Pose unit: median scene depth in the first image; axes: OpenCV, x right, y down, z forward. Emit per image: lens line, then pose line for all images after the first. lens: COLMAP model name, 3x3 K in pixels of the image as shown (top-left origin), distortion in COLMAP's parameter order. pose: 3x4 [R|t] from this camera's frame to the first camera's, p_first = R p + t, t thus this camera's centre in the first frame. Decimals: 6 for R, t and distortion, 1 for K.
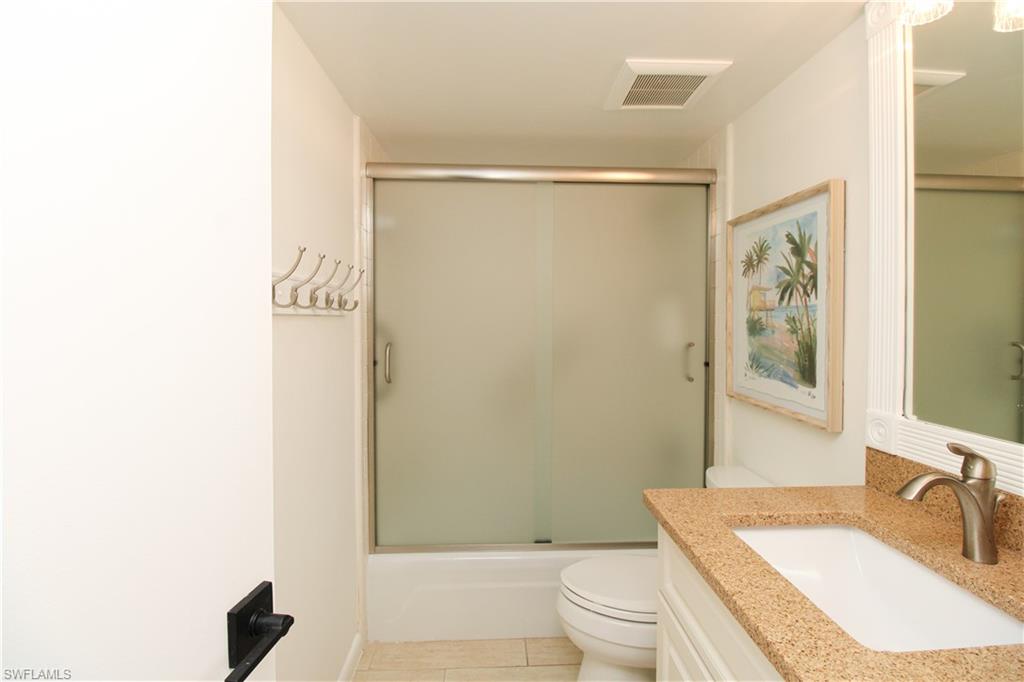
lens RADIAL K [[486.4, 0, 517.2], [0, 486.4, 324.9], [0, 0, 1]] dist [0.000670, -0.013189]
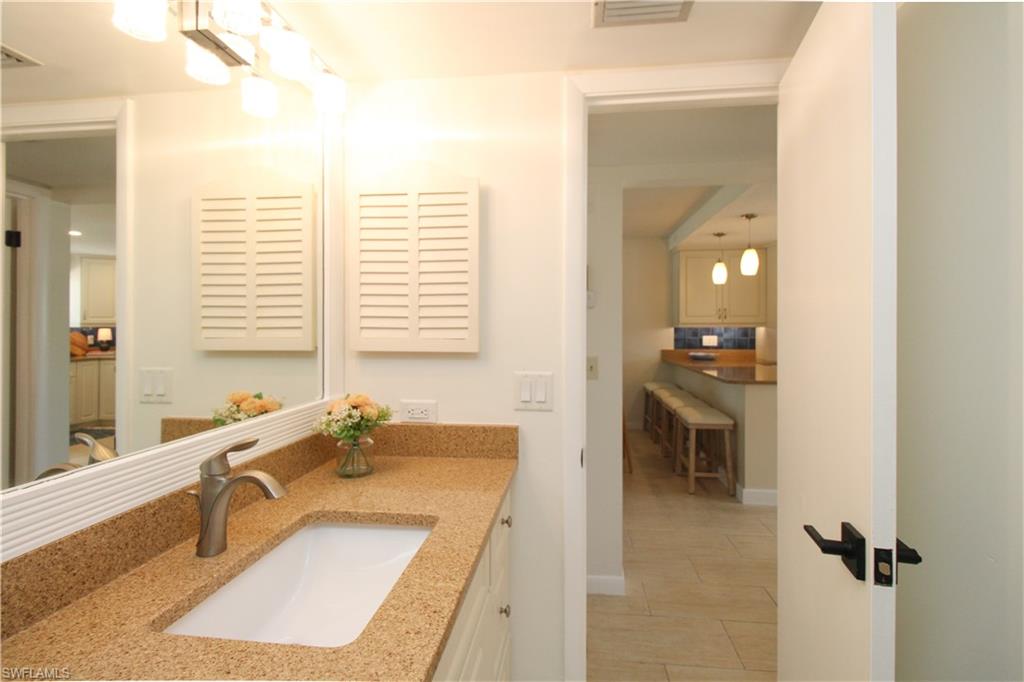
lens RADIAL K [[486.4, 0, 517.2], [0, 486.4, 324.9], [0, 0, 1]] dist [0.000670, -0.013189]
pose [[-0.988536, -0.001767, 0.150972, 0.074784], [-0.001074, 0.999989, 0.004670, -0.009957], [-0.150979, 0.004454, -0.988527, 1.059741]]
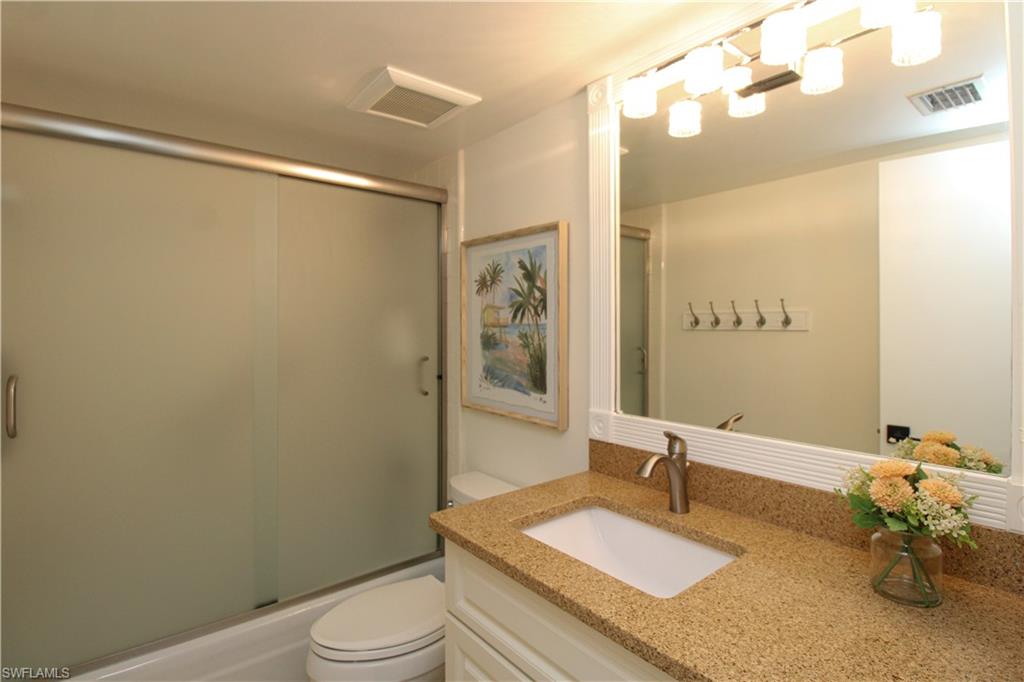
lens RADIAL K [[507.0, 0, 530.3], [0, 507.0, 325.5], [0, 0, 1]] dist [-0.002231, -0.000691]
pose [[0.790183, -0.002701, 0.612865, -0.159871], [0.008242, 0.999947, -0.006220, -0.027835], [-0.612815, 0.009966, 0.790163, 0.044811]]
